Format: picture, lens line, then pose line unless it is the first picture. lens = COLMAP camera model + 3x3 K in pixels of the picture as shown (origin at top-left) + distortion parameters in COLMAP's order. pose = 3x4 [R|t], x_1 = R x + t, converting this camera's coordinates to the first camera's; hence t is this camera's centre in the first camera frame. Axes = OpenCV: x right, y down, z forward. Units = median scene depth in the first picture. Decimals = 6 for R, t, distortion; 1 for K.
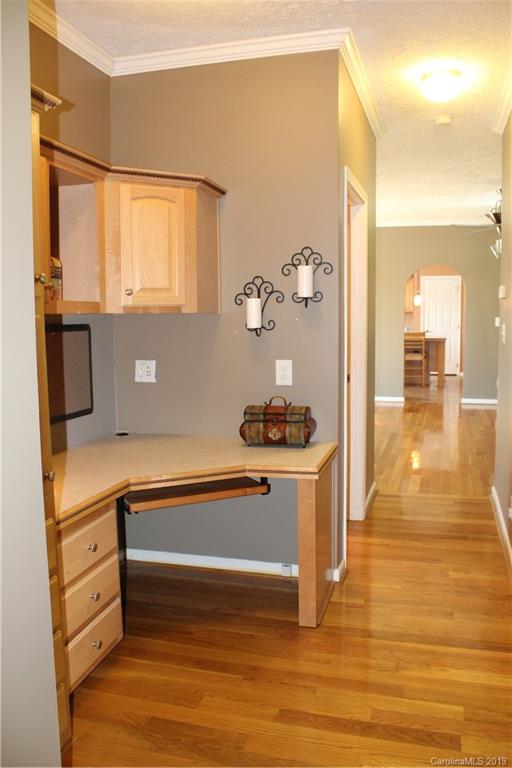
lens RADIAL K [[637.8, 0, 256.7], [0, 637.8, 383.2], [0, 0, 1]] dist [-0.150242, 0.095696]
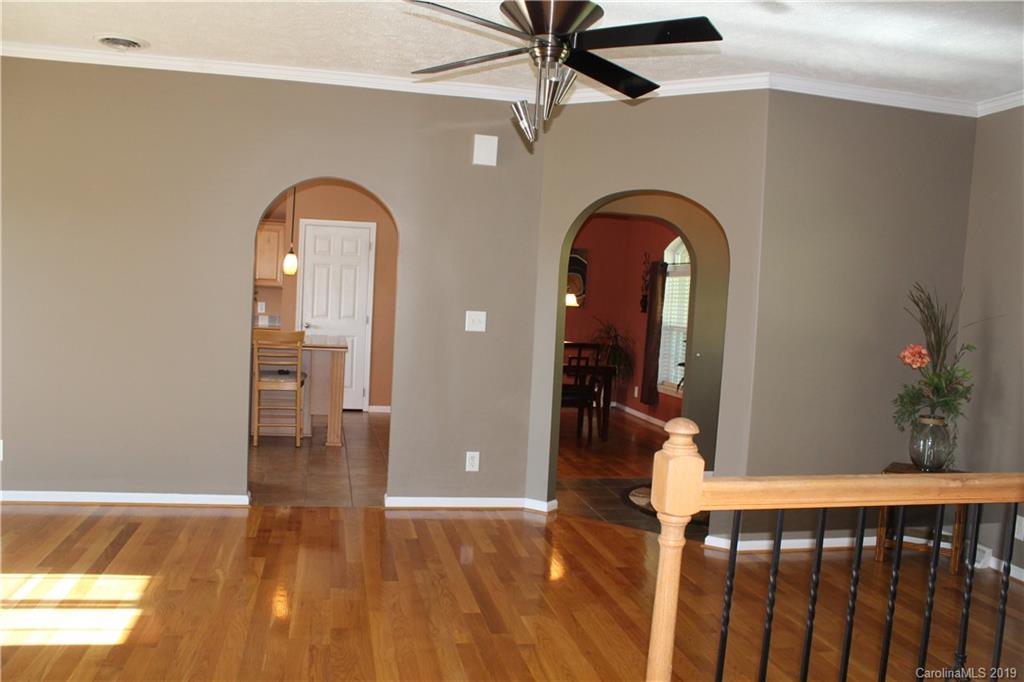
lens RADIAL K [[850.3, 0, 514.1], [0, 850.3, 340.6], [0, 0, 1]] dist [-0.150242, 0.095696]
pose [[0.877032, 0.032886, 0.479305, 0.093608], [-0.013960, 0.998978, -0.042999, -0.045305], [-0.480229, 0.031020, 0.876594, 0.336589]]
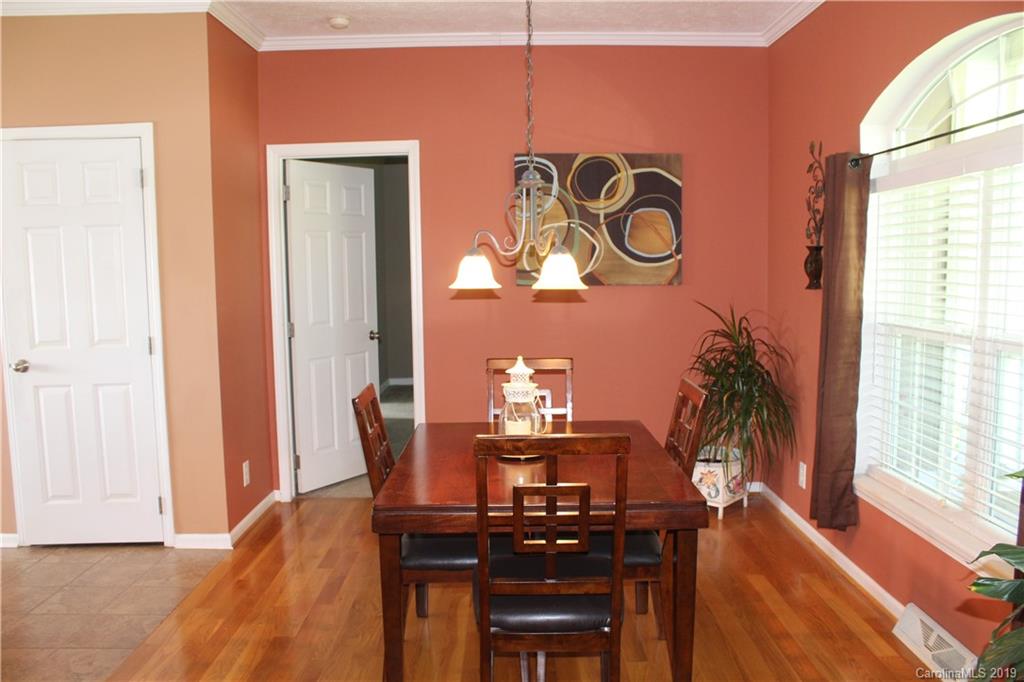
lens RADIAL K [[850.3, 0, 510.8], [0, 850.3, 347.0], [0, 0, 1]] dist [-0.150242, 0.095696]
pose [[0.960234, -0.028005, 0.277789, 0.377055], [0.029474, 0.999565, -0.001111, -0.087996], [-0.277637, 0.009254, 0.960641, 0.696335]]
